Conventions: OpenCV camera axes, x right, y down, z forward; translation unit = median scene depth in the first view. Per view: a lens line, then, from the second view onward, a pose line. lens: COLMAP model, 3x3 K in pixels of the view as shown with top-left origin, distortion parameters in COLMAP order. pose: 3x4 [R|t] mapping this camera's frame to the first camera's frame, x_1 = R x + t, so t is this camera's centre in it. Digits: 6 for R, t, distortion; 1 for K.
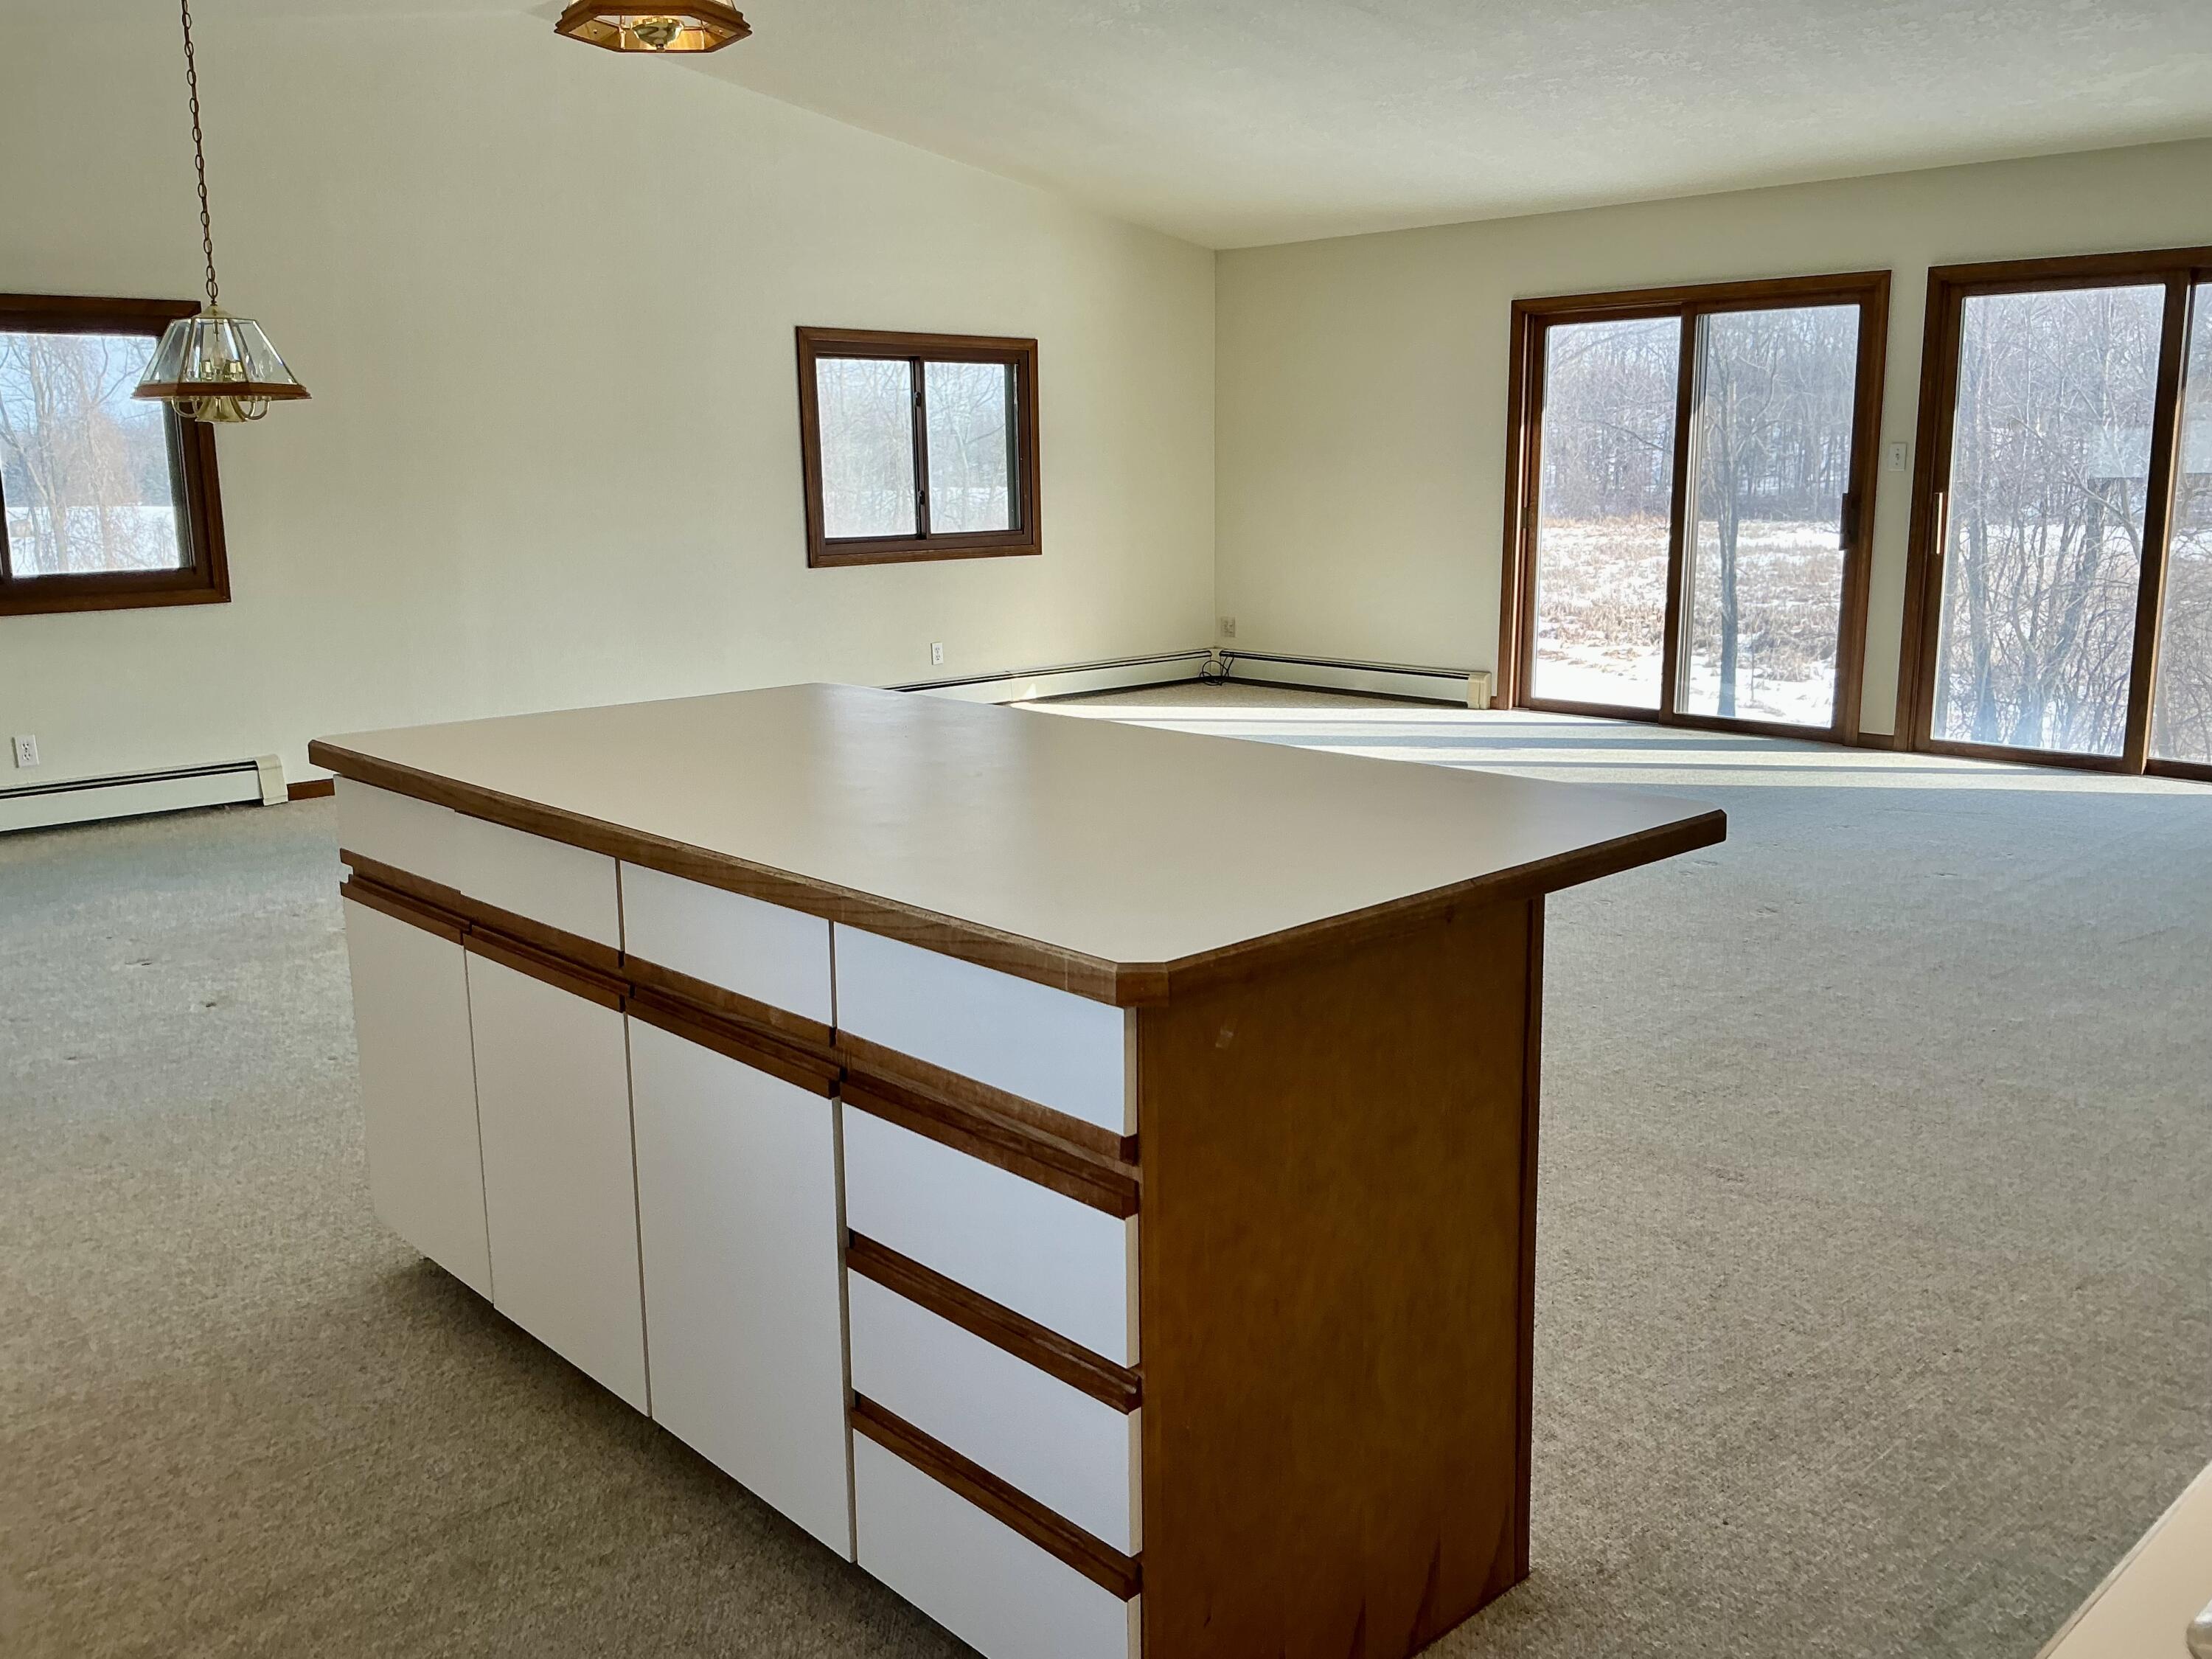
lens RADIAL K [[1845.3, 0, 1106.0], [0, 1845.3, 829.5], [0, 0, 1]] dist [0.000768, 0.003075]
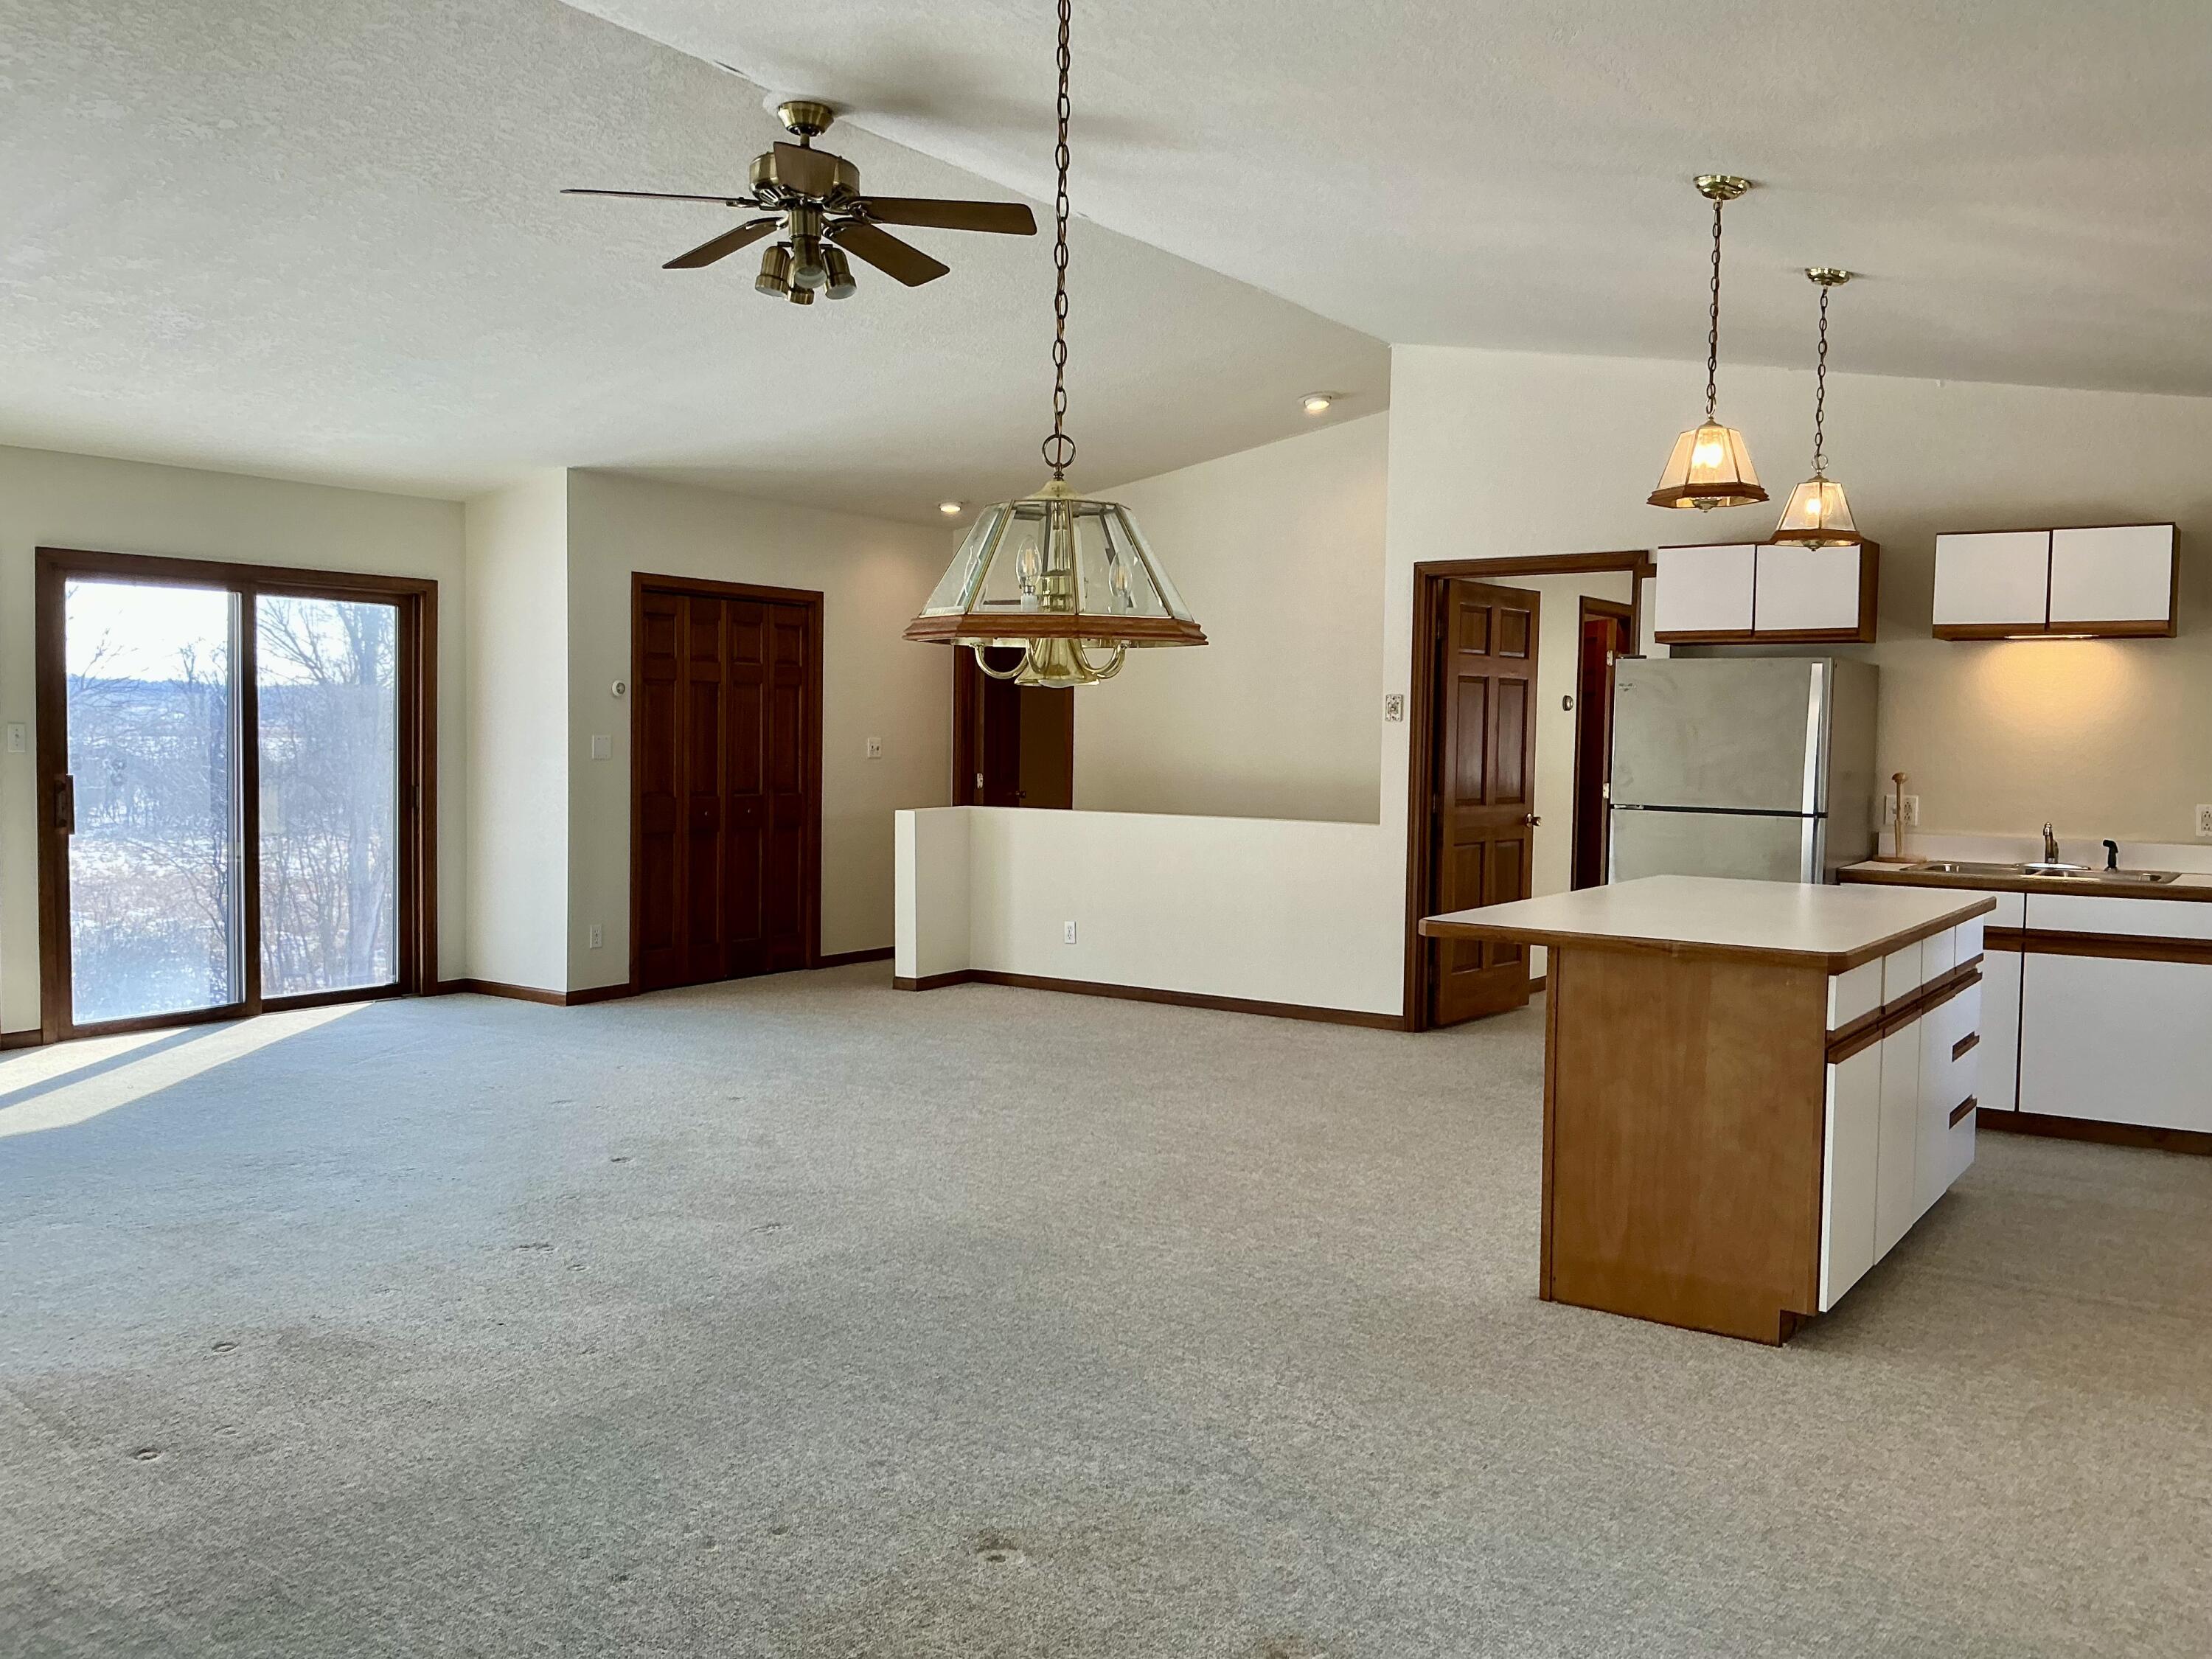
lens RADIAL K [[1812.5, 0, 1106.0], [0, 1812.5, 829.5], [0, 0, 1]] dist [0.125095, -0.256478]
pose [[-0.205610, -0.044489, 0.977622, -0.897870], [0.190630, 0.978010, 0.084599, -0.191941], [-0.959888, 0.203758, -0.192608, 0.967290]]
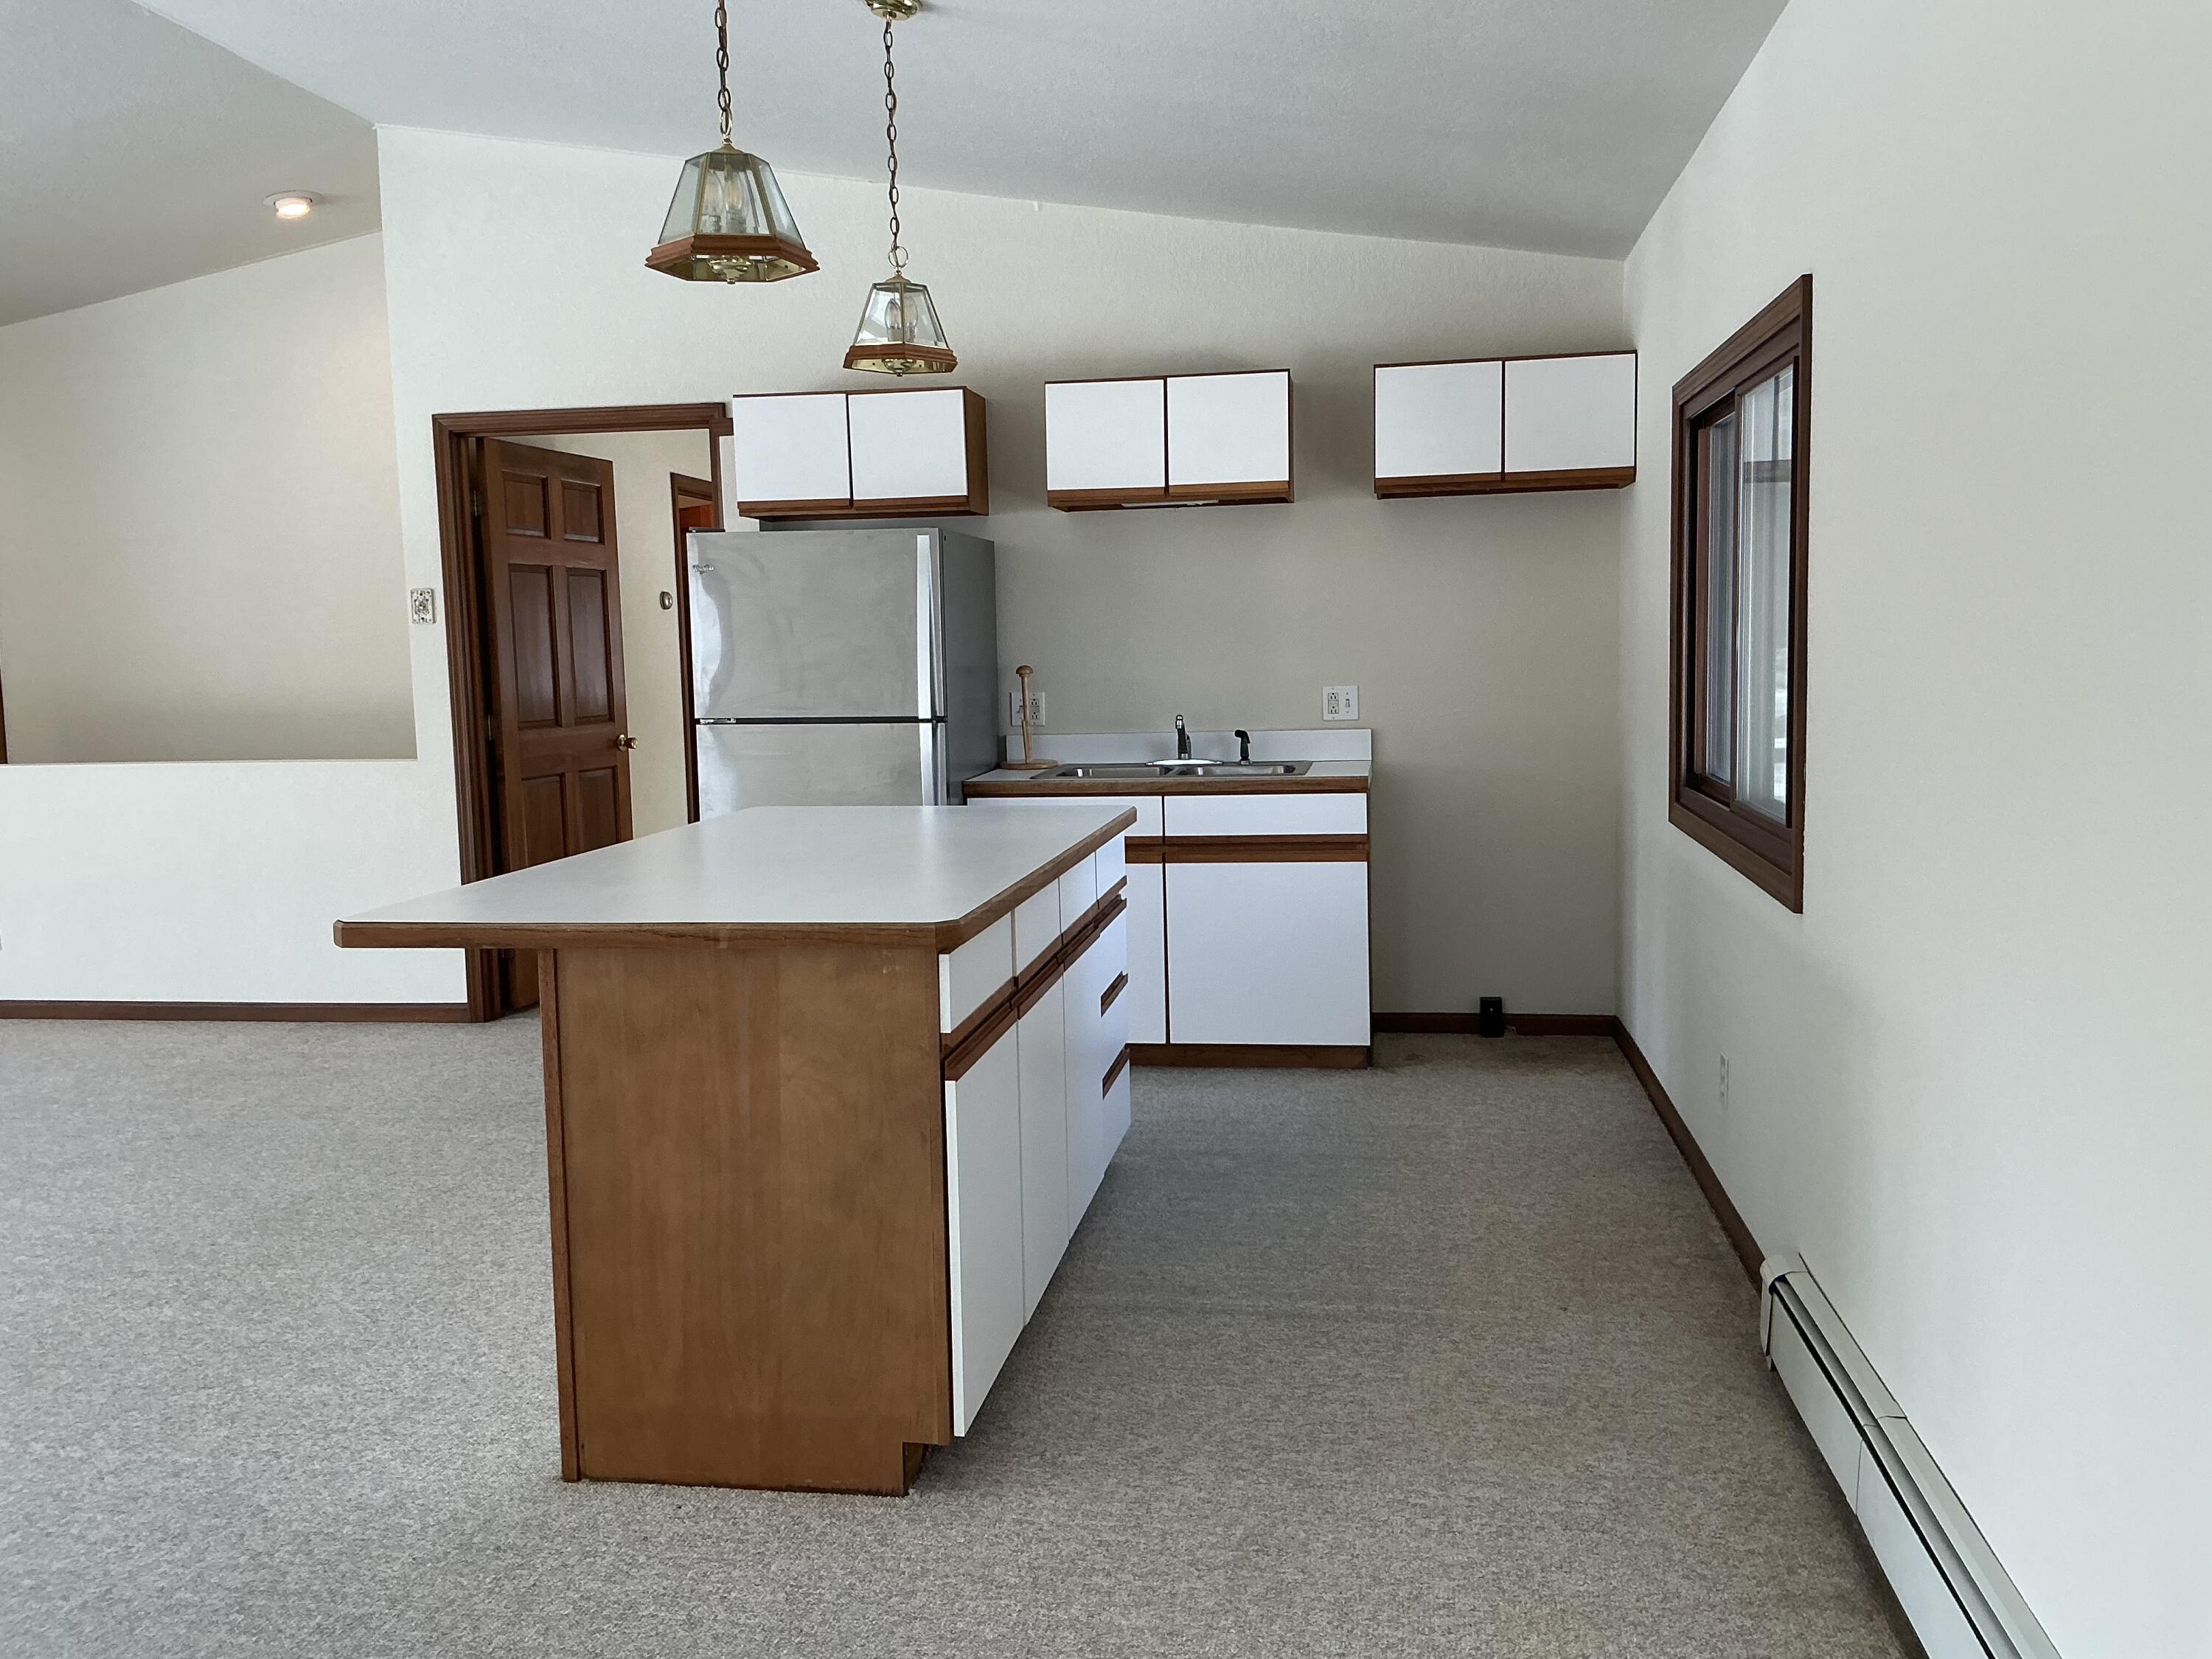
lens RADIAL K [[1812.5, 0, 1106.0], [0, 1812.5, 829.5], [0, 0, 1]] dist [0.125095, -0.256478]
pose [[-0.609052, -0.055234, 0.791205, -0.659761], [0.193334, 0.957142, 0.215642, -0.148630], [-0.769206, 0.284304, -0.572270, 0.798592]]
